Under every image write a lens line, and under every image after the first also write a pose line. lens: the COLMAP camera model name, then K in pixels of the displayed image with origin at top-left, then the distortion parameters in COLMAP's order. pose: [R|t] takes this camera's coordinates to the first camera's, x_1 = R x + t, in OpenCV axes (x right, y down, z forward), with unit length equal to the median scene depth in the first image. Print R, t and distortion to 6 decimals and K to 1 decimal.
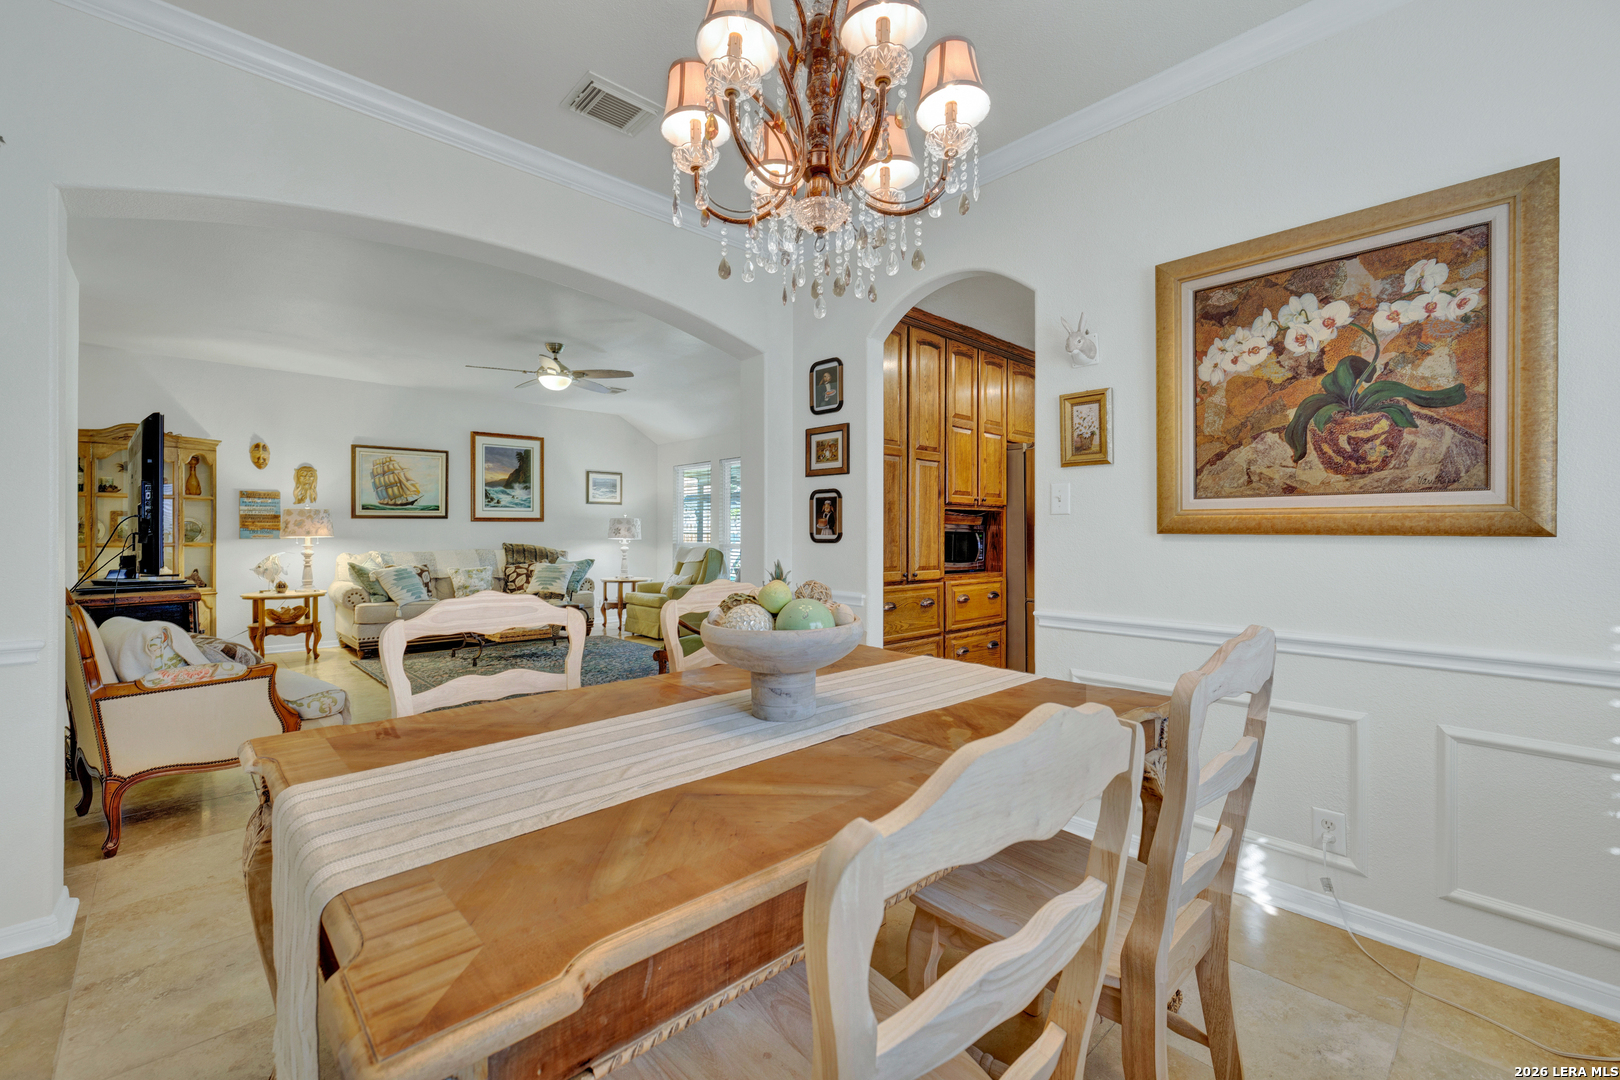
lens RADIAL K [[673.1, 0, 813.7], [0, 673.1, 542.1], [0, 0, 1]] dist [0.001144, 0.000156]
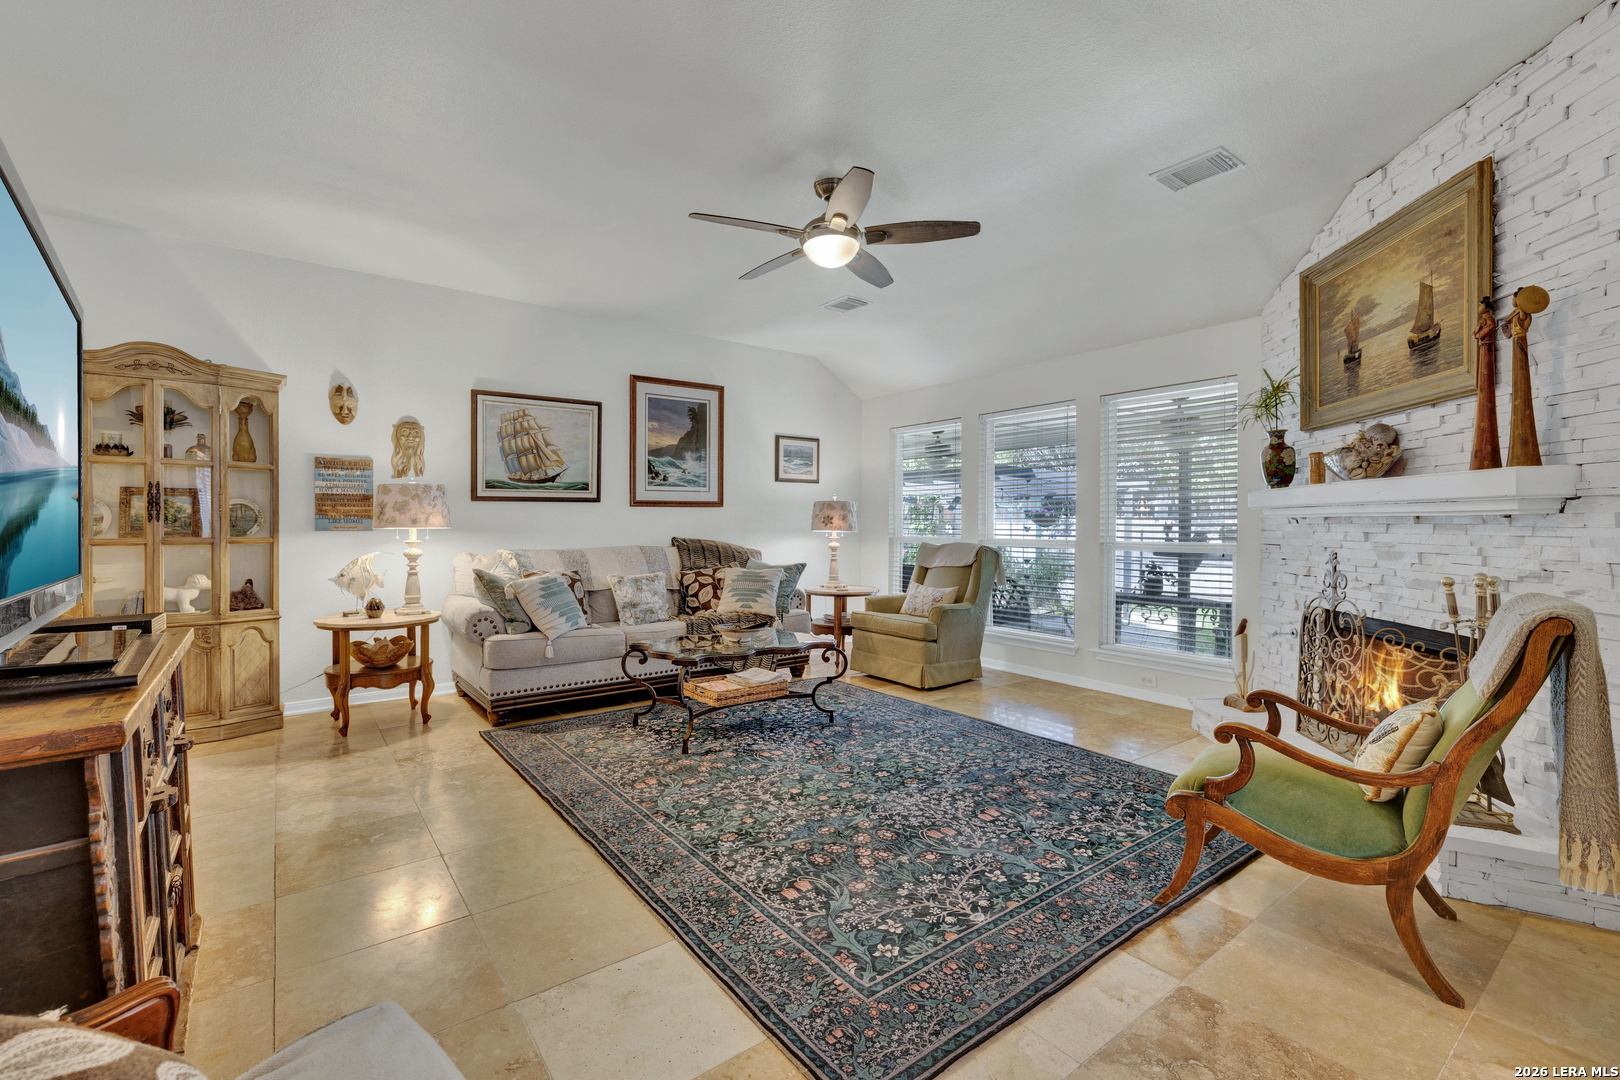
lens RADIAL K [[691.8, 0, 810.0], [0, 691.8, 540.0], [0, 0, 1]] dist [0.009279, 0.000162]
pose [[0.993770, 0.005342, -0.111318, -0.286464], [-0.004092, 0.999926, 0.011449, -0.005556], [0.111371, -0.010922, 0.993719, 0.366101]]
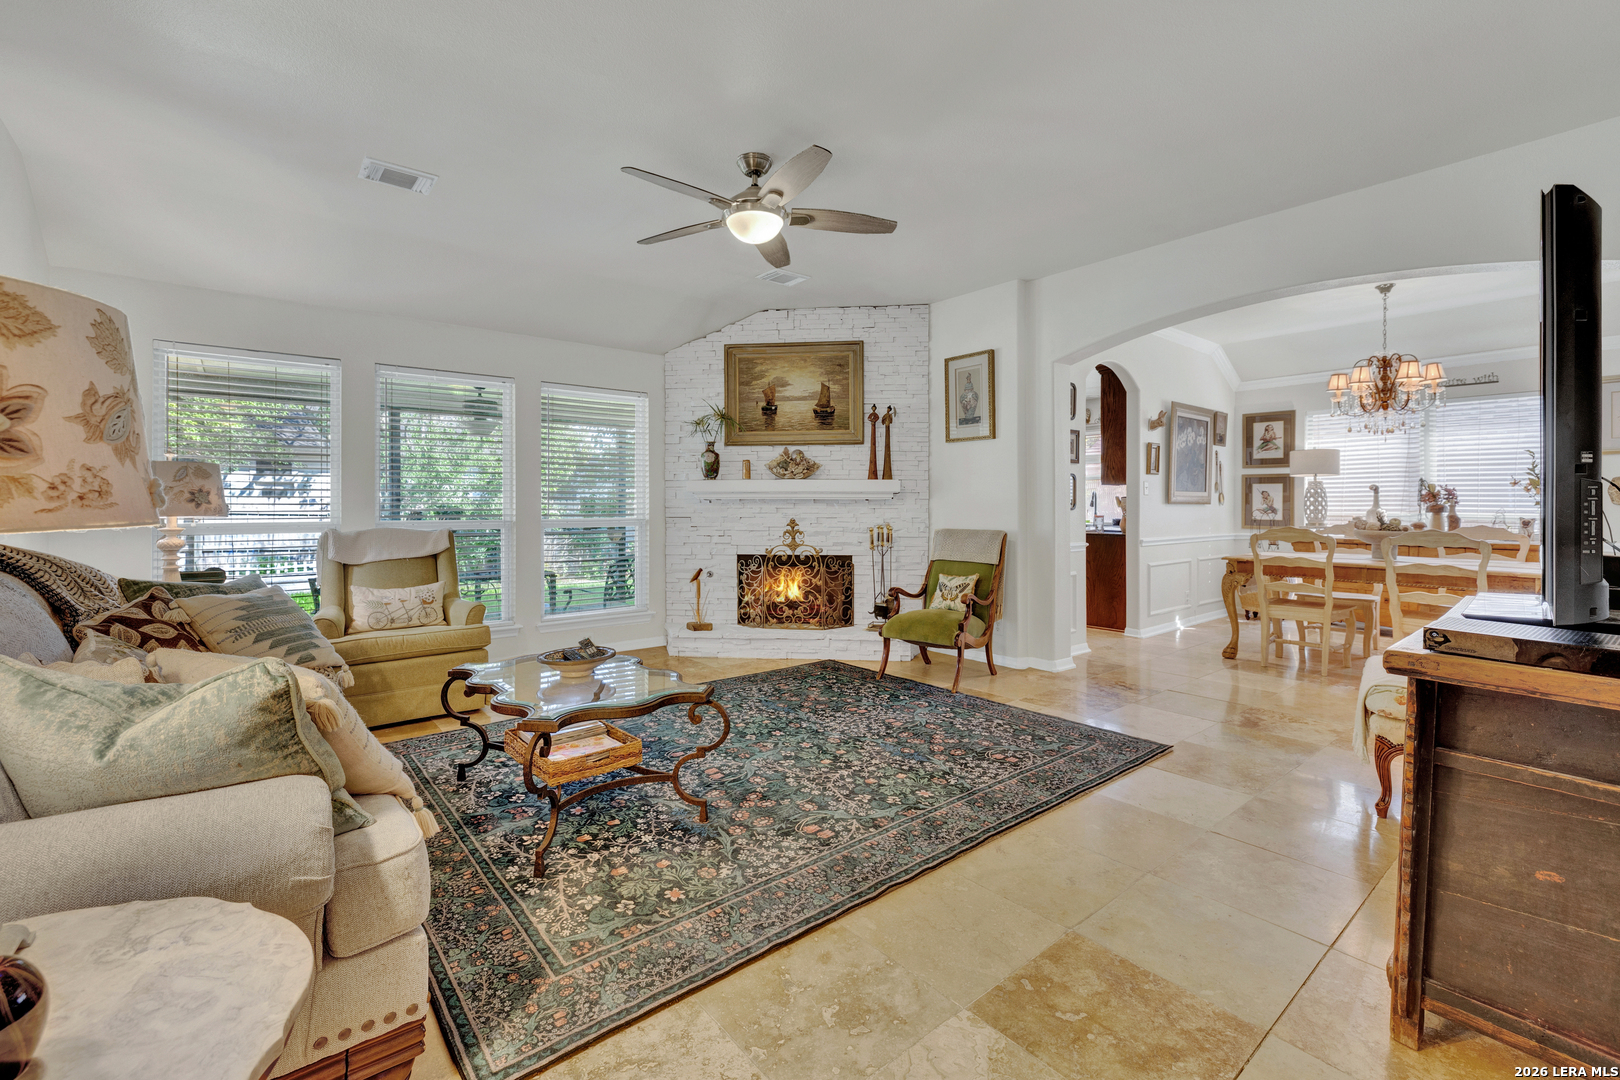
lens RADIAL K [[695.5, 0, 781.7], [0, 695.5, 526.6], [0, 0, 1]] dist [0.001142, 0.000335]
pose [[0.087978, -0.025159, 0.995805, -0.775856], [0.012608, 0.999629, 0.024142, -0.005141], [-0.996043, 0.010432, 0.088263, 0.773698]]
